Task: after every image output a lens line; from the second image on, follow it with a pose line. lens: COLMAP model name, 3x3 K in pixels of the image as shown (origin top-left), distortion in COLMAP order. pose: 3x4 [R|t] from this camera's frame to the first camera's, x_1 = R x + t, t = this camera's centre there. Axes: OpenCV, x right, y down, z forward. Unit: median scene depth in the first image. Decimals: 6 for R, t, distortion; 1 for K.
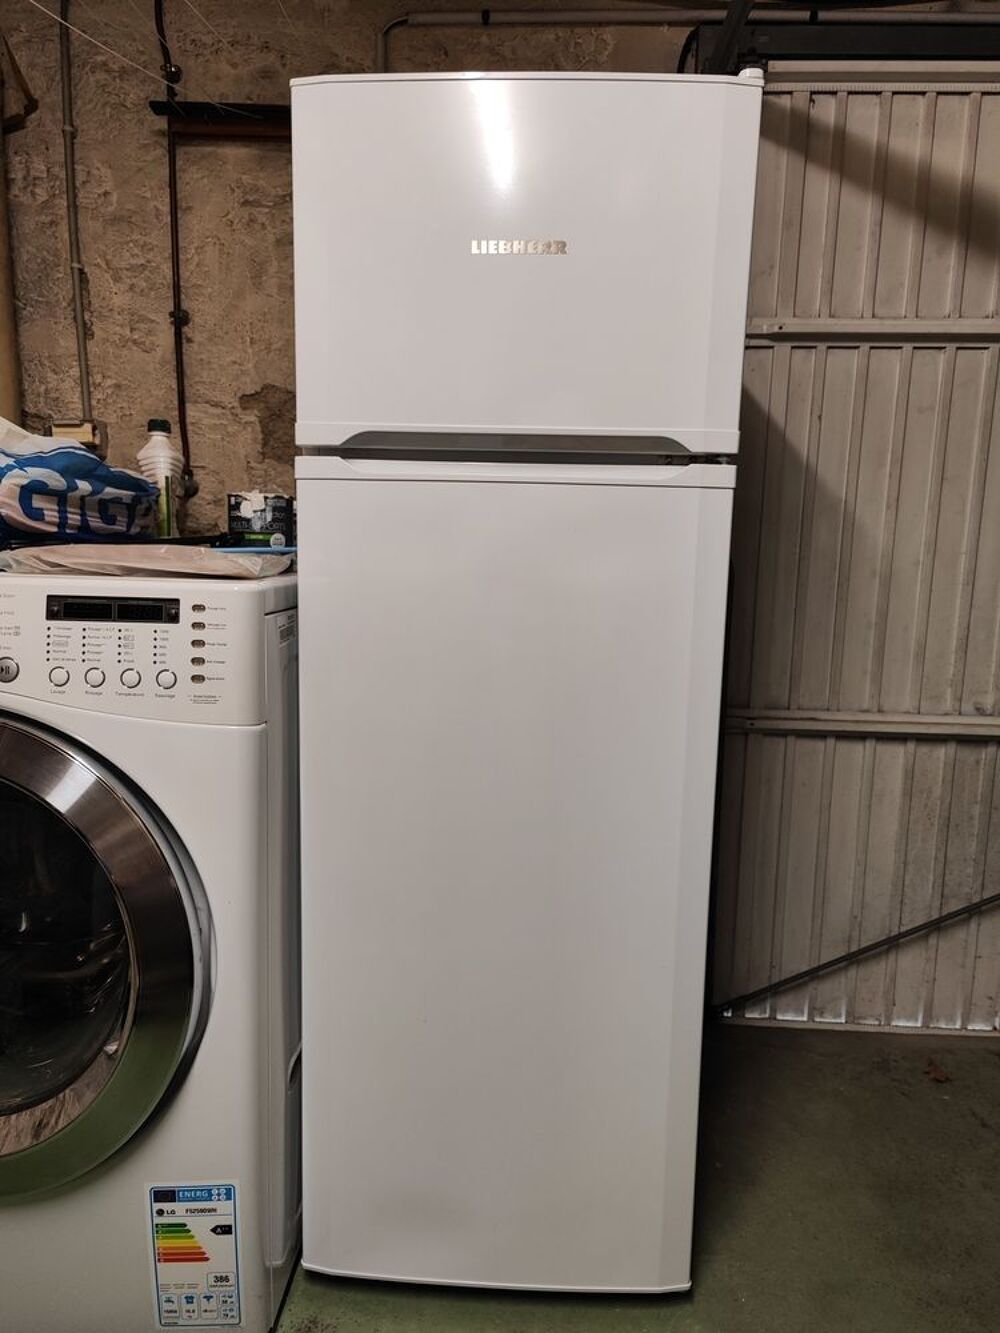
lens RADIAL K [[889.2, 0, 500.0], [0, 889.2, 666.5], [0, 0, 1]] dist [0.073986, -0.054168]
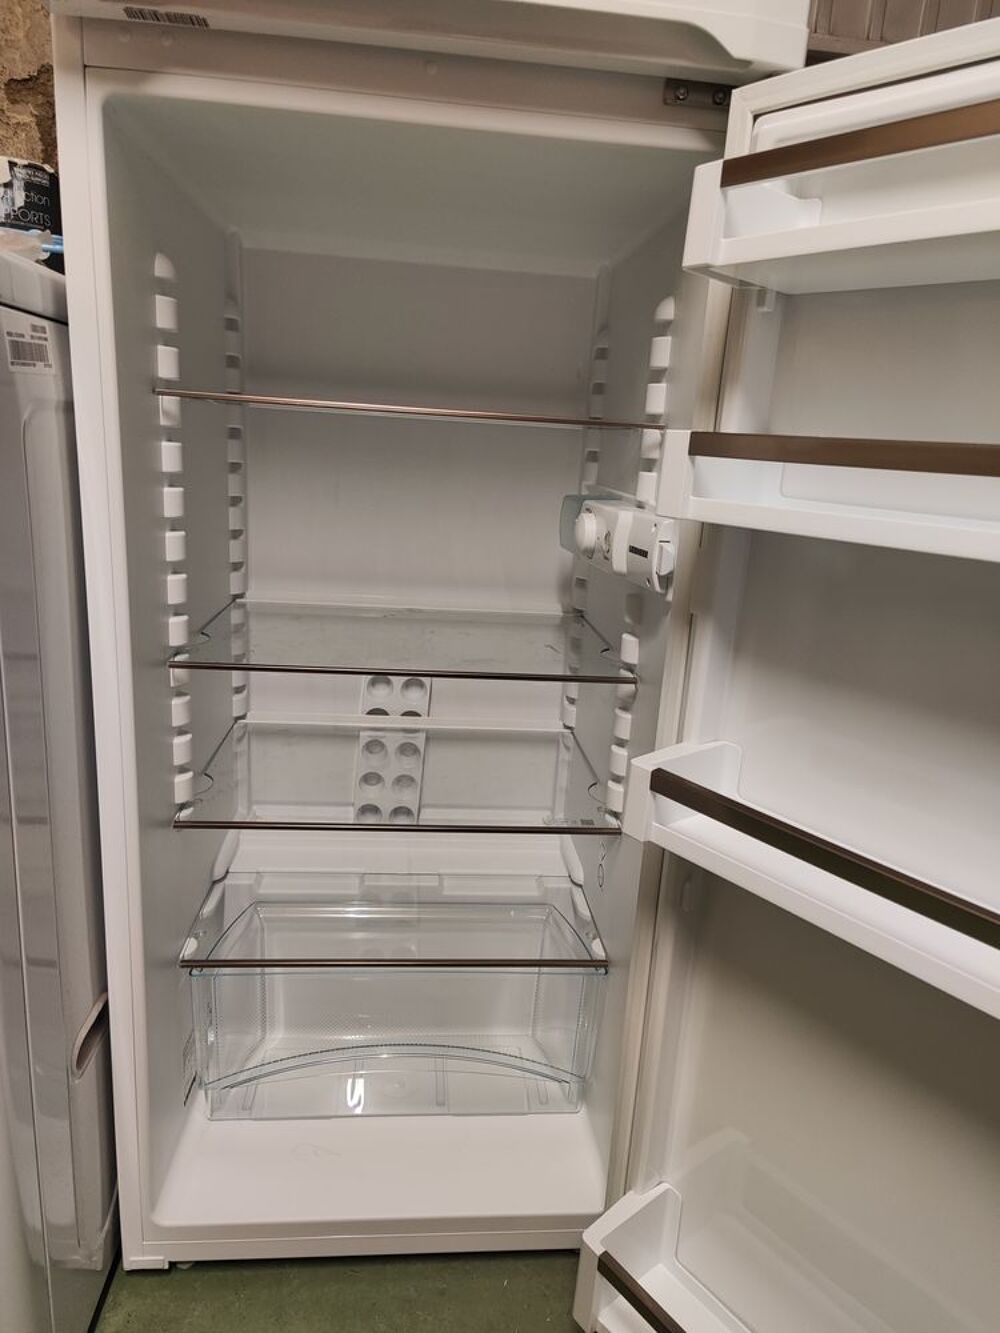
lens RADIAL K [[889.2, 0, 500.0], [0, 889.2, 666.5], [0, 0, 1]] dist [0.073986, -0.054168]
pose [[0.990308, 0.003874, 0.138836, -0.015355], [-0.020525, 0.992718, 0.118700, 0.072274], [-0.137365, -0.120399, 0.983176, 0.296337]]
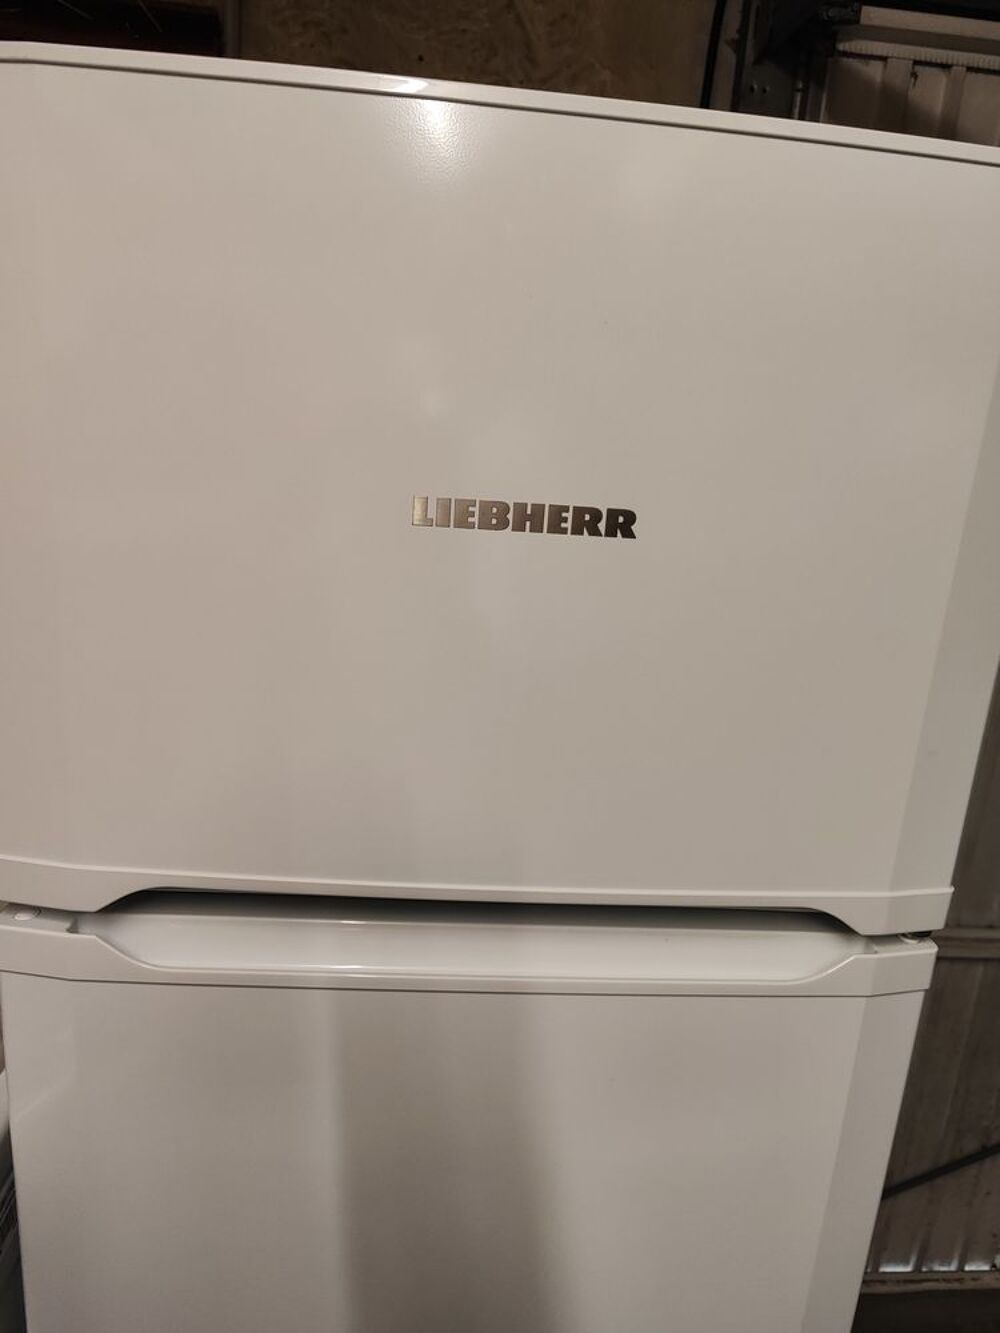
lens RADIAL K [[889.2, 0, 500.0], [0, 889.2, 666.5], [0, 0, 1]] dist [0.073986, -0.054168]
pose [[0.992528, 0.027517, 0.118870, -0.029809], [-0.040428, 0.993372, 0.107604, -0.331934], [-0.115121, -0.111606, 0.987062, 0.435404]]
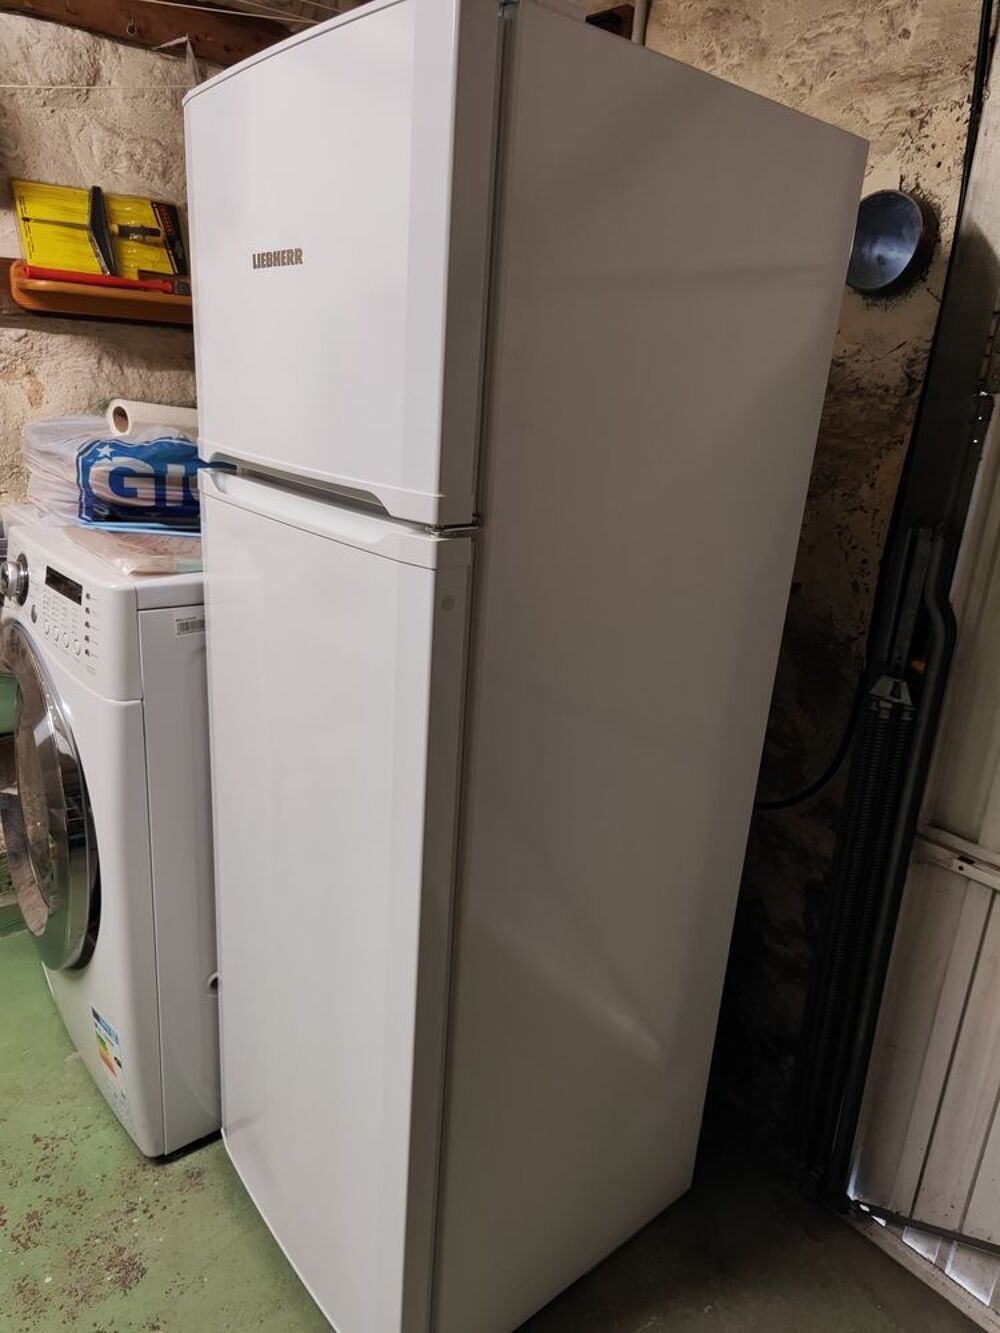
lens RADIAL K [[889.2, 0, 500.0], [0, 889.2, 666.5], [0, 0, 1]] dist [0.073986, -0.054168]
pose [[0.669029, 0.247187, -0.700927, 0.666053], [-0.152272, 0.968656, 0.196261, -0.216671], [0.727471, -0.024572, 0.685699, 0.414378]]
